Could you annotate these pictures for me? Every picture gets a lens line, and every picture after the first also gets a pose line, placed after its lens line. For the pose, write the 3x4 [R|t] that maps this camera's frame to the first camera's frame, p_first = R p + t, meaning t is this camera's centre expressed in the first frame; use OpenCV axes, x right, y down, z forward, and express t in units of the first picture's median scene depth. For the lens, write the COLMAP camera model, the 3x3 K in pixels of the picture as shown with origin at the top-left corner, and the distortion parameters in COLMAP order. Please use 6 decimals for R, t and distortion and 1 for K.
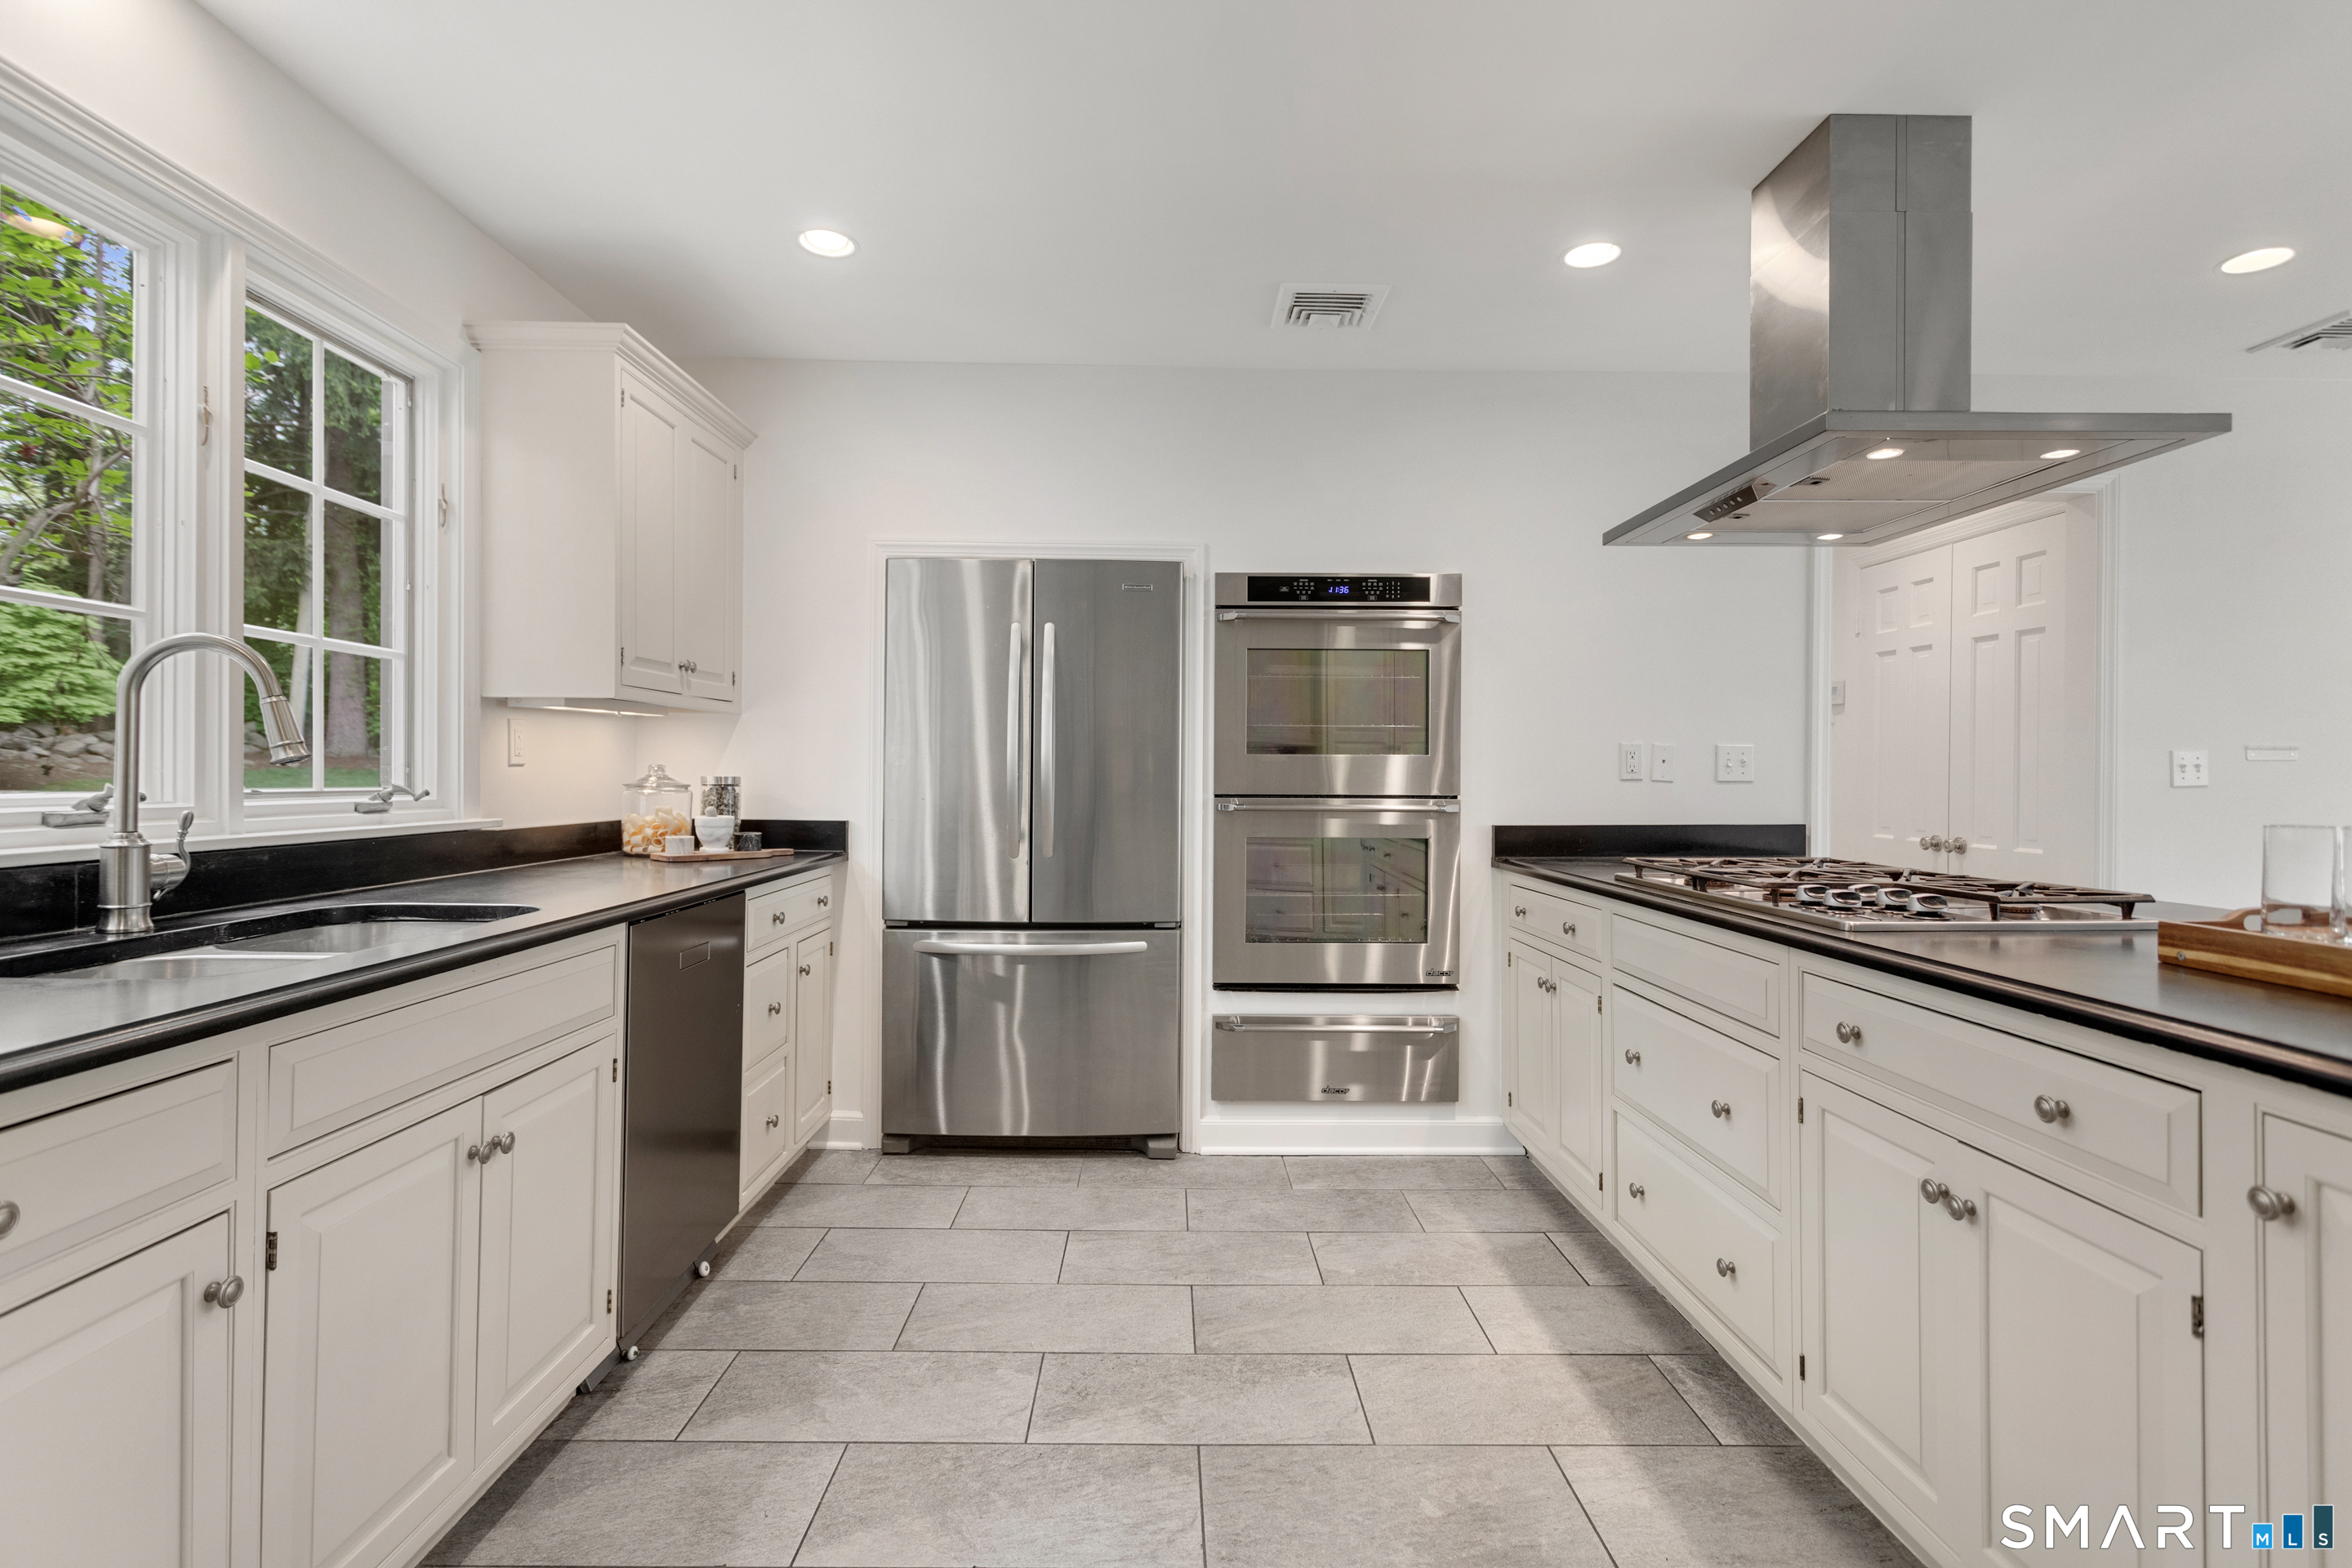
lens RADIAL K [[1118.5, 0, 1164.0], [0, 1118.5, 768.8], [0, 0, 1]] dist [0.008561, 0.000119]
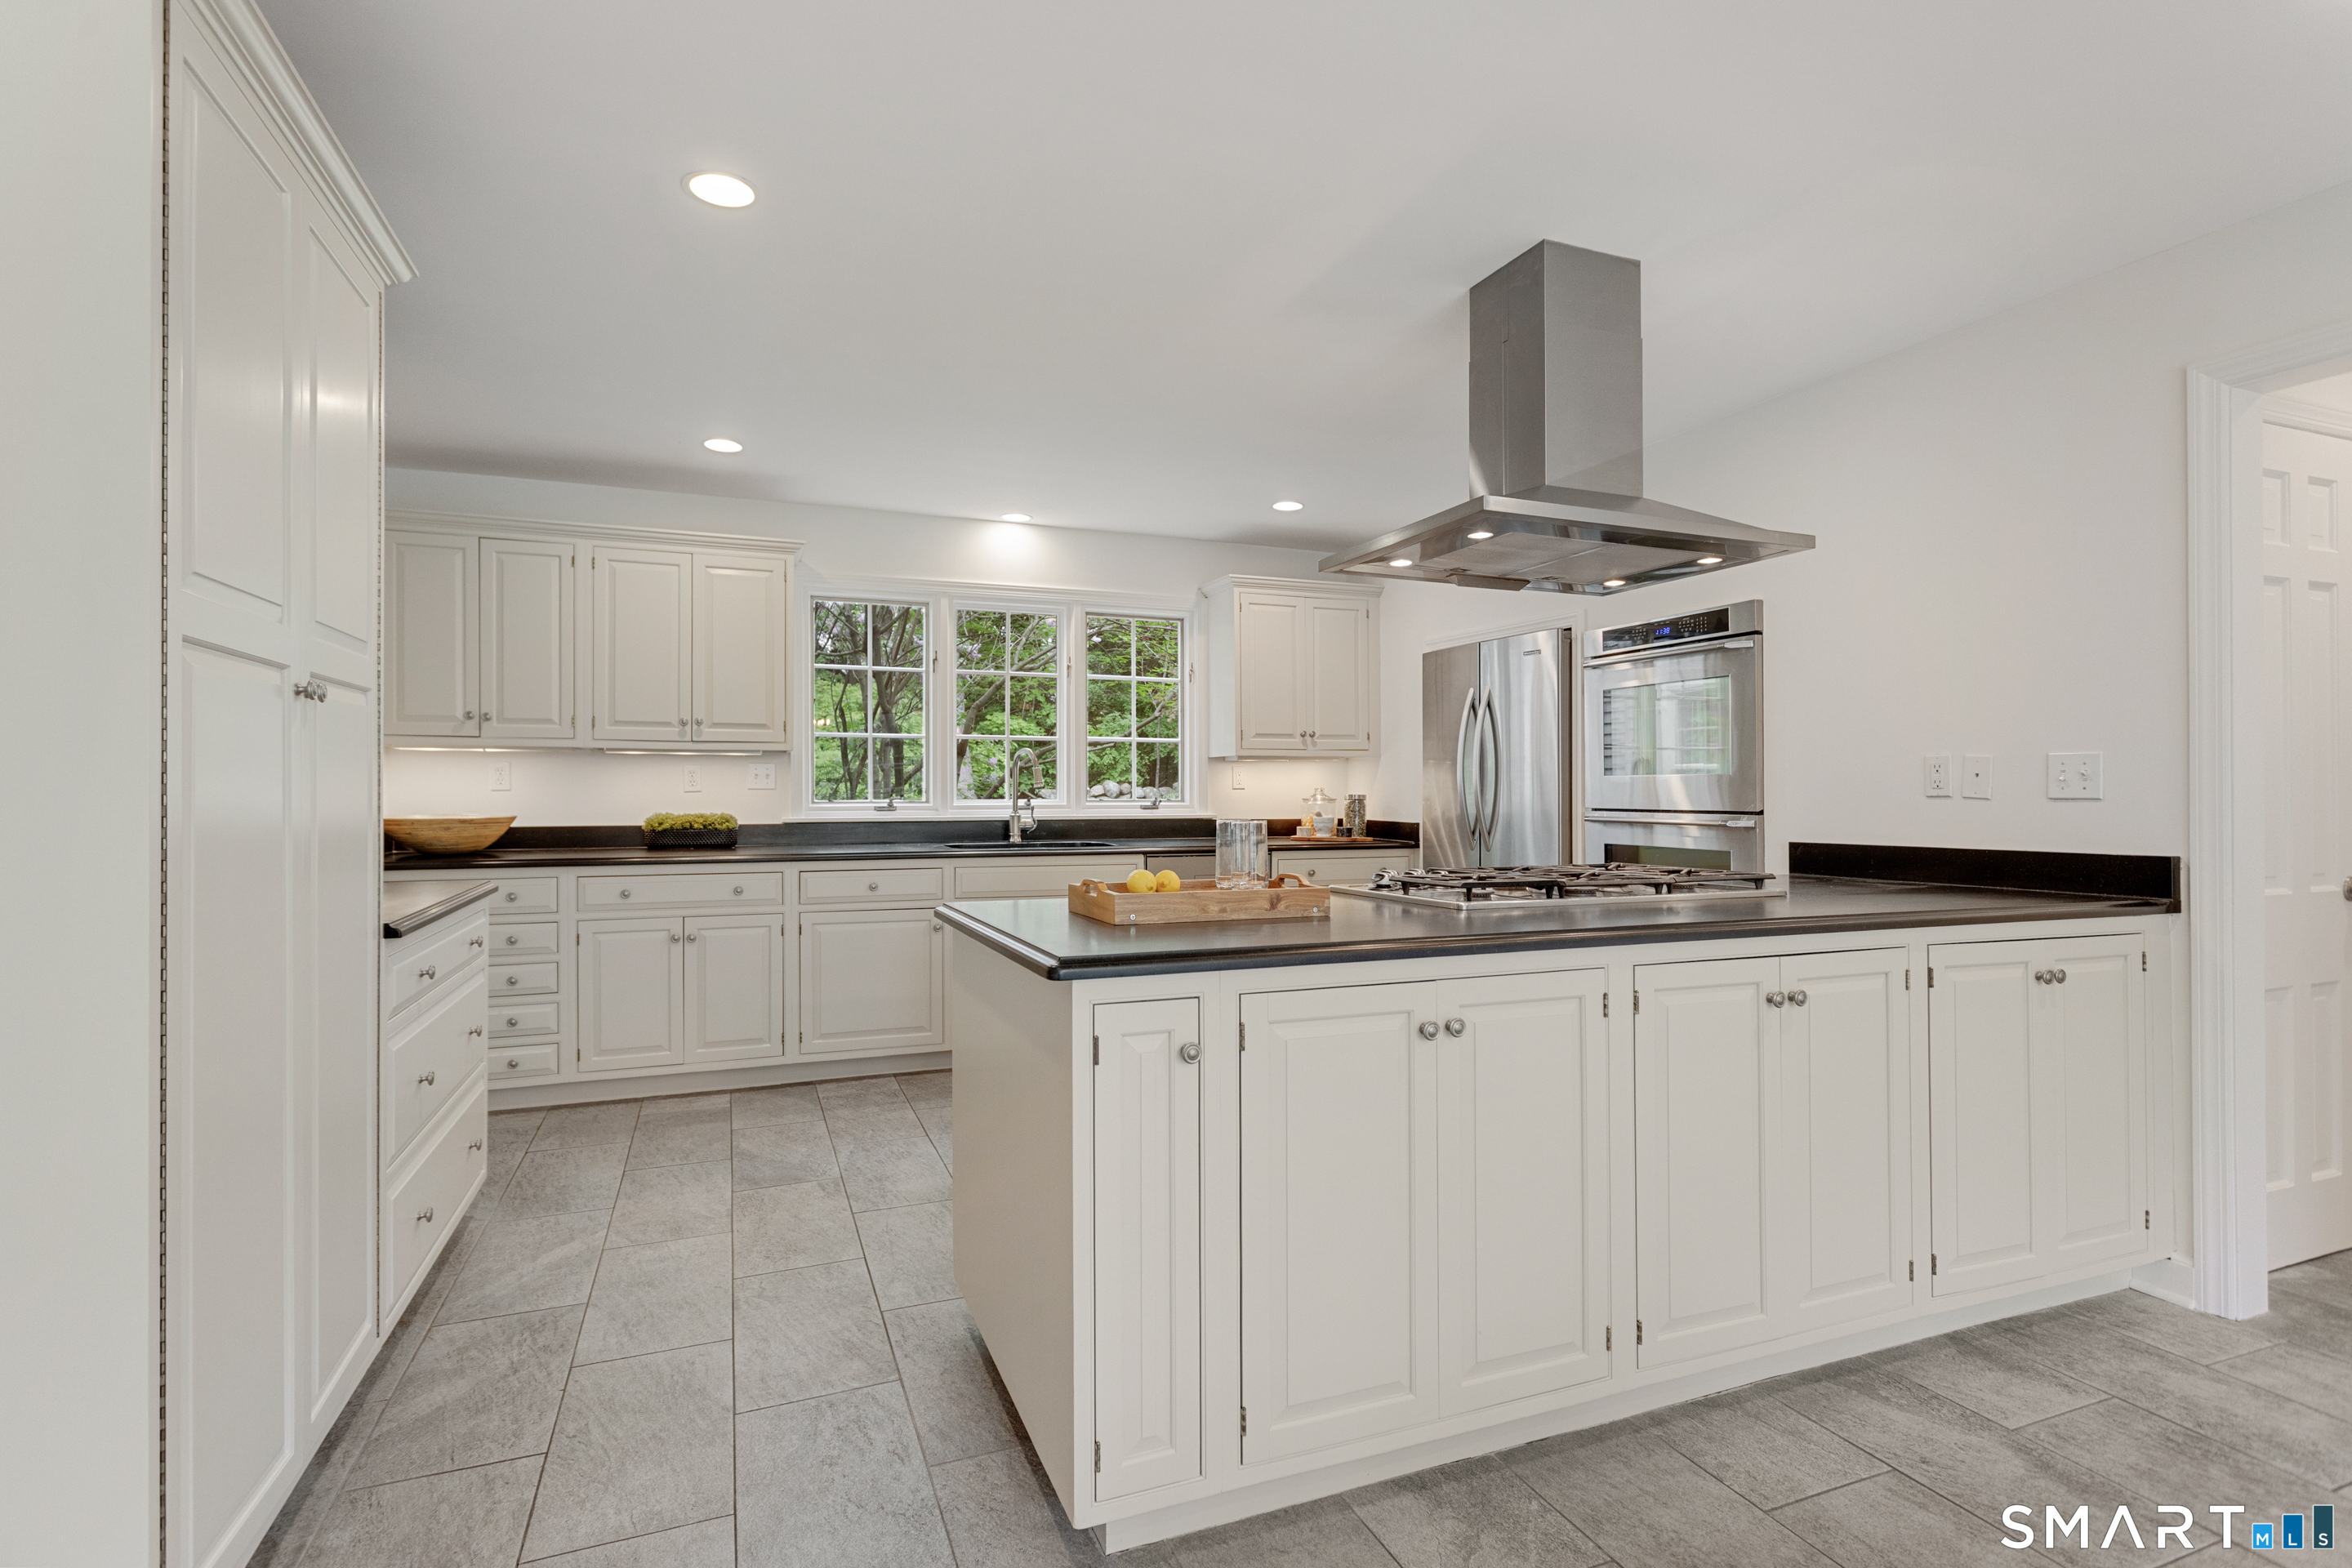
lens RADIAL K [[1111.3, 0, 1176.0], [0, 1111.3, 784.0], [0, 0, 1]] dist [0.002385, 0.000211]
pose [[0.375169, -0.010737, -0.926894, 1.073078], [0.004046, 0.999942, -0.009946, 0.006388], [0.926948, -0.000019, 0.375190, 0.113602]]
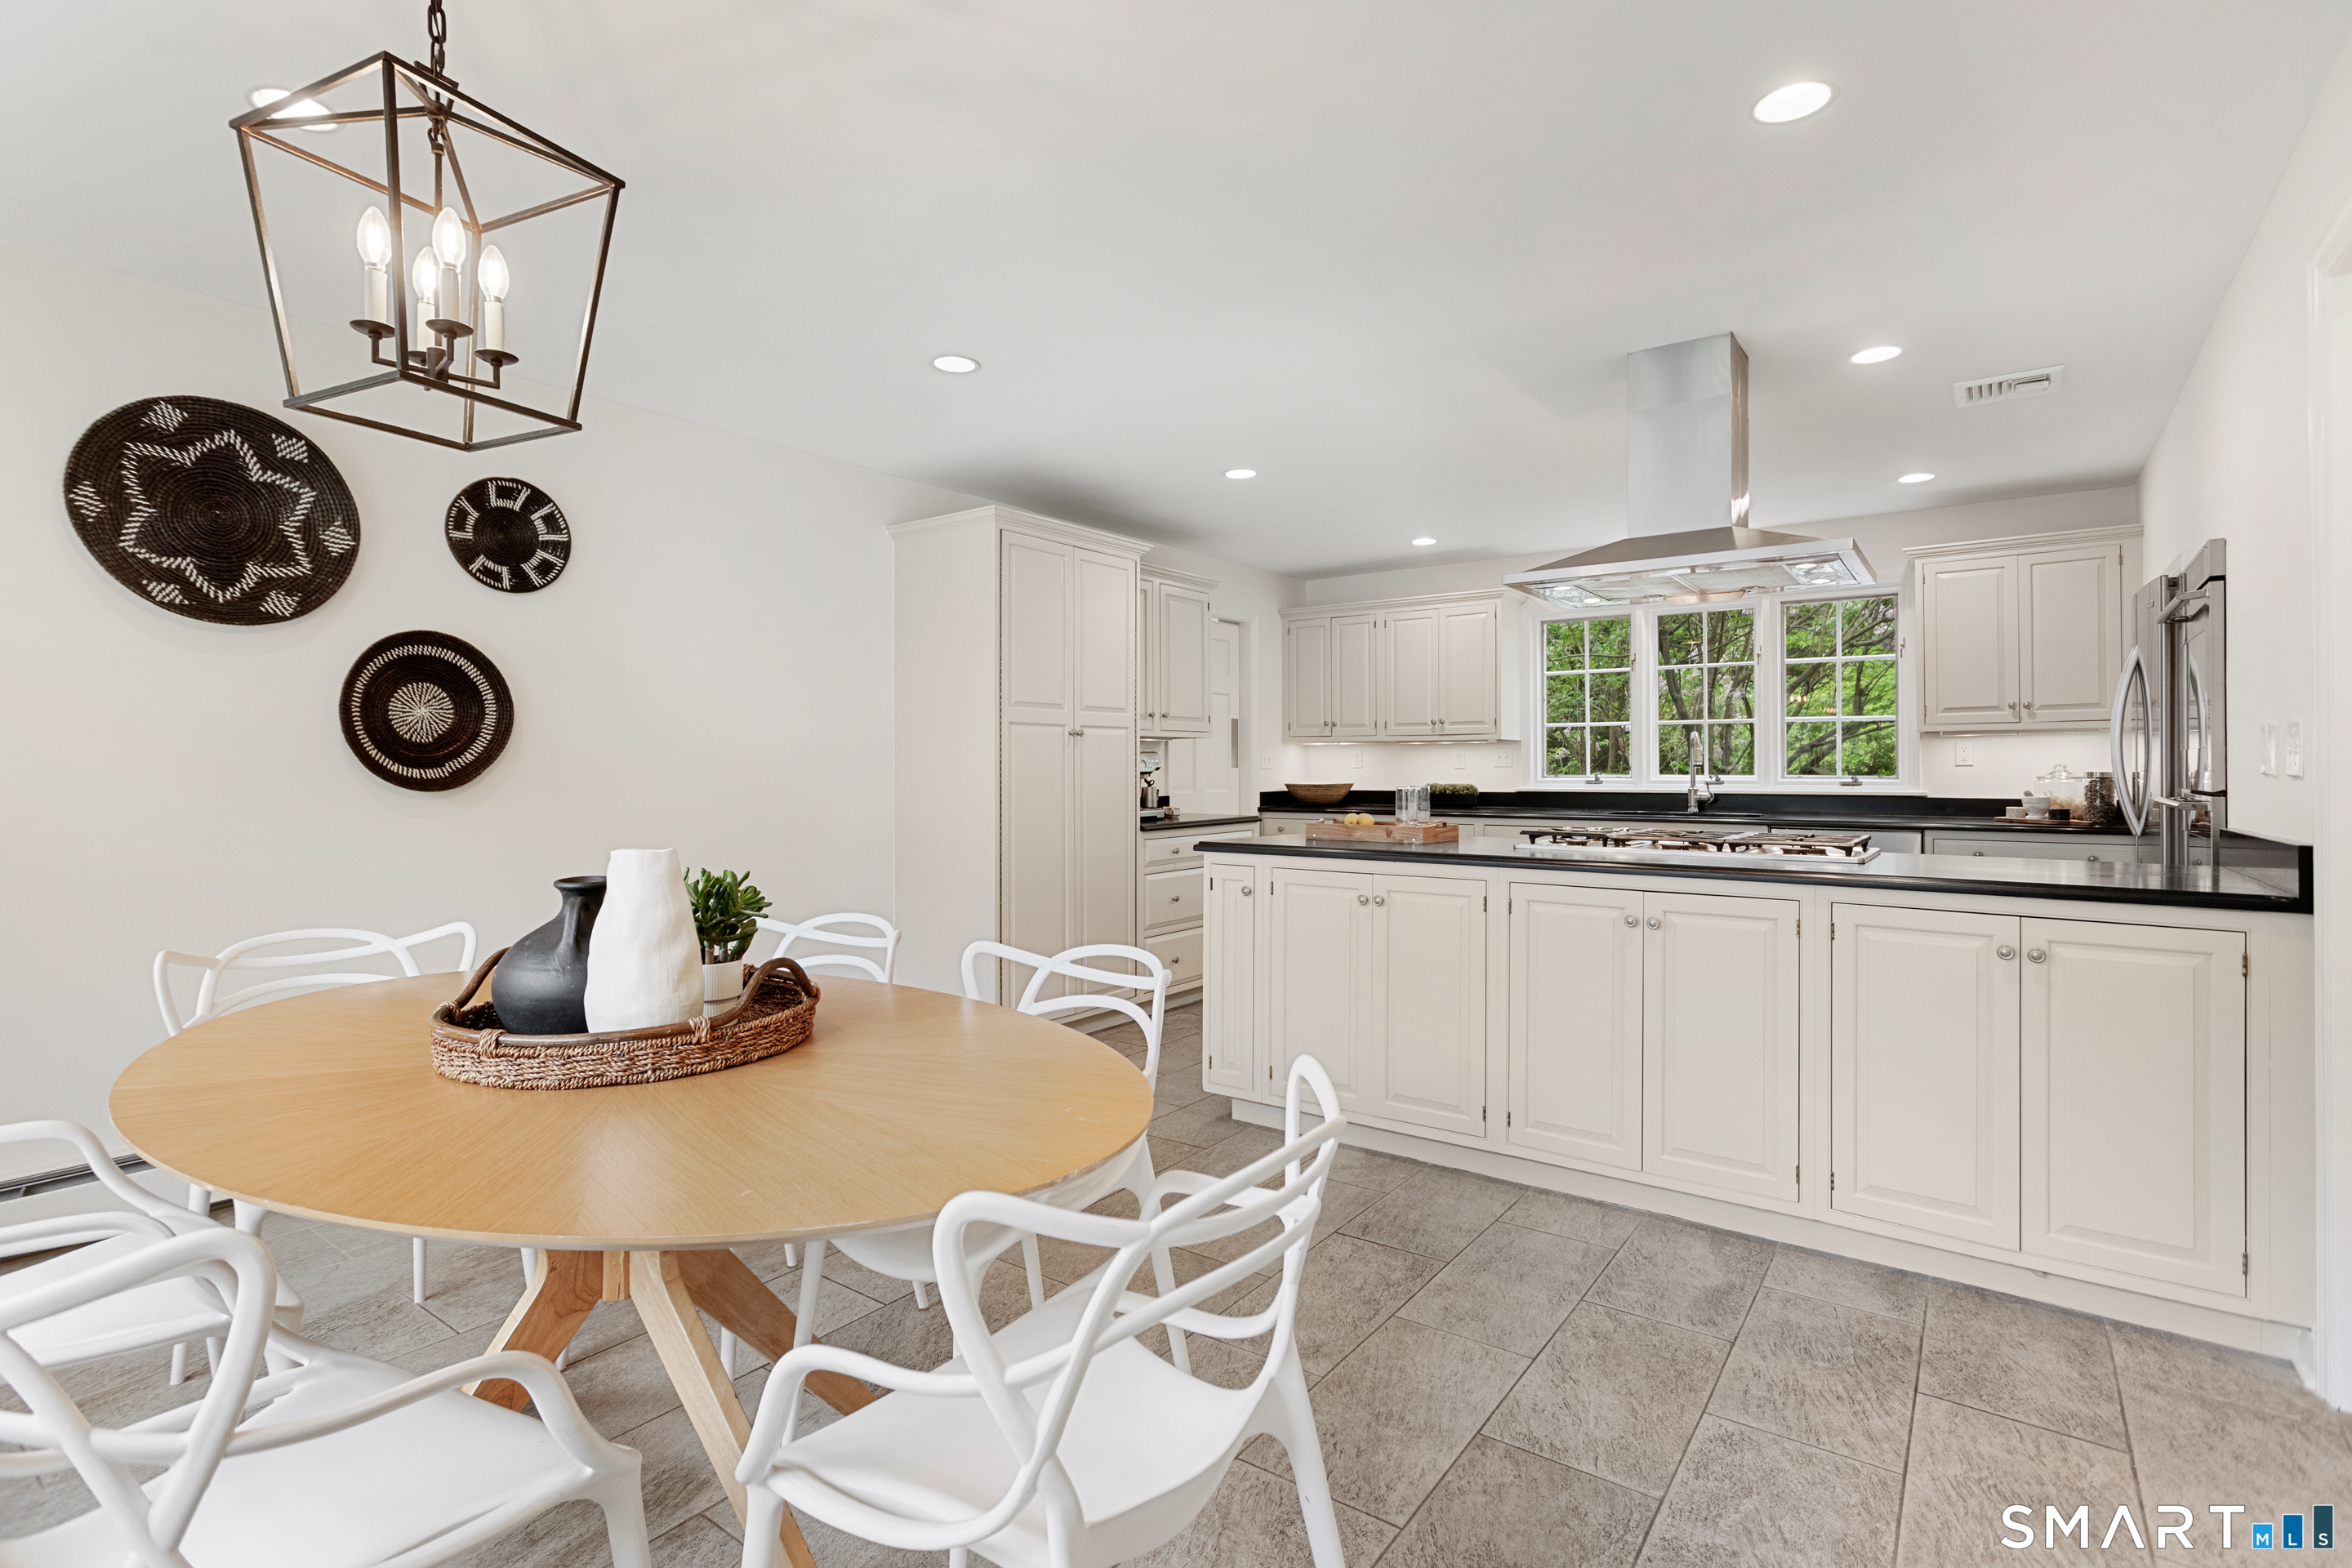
lens RADIAL K [[1118.5, 0, 1164.0], [0, 1118.5, 768.8], [0, 0, 1]] dist [0.008561, 0.000119]
pose [[-0.597705, -0.003586, -0.801708, 1.522383], [0.000112, 0.999990, -0.004557, 0.009463], [0.801716, -0.002813, -0.597699, 0.886894]]
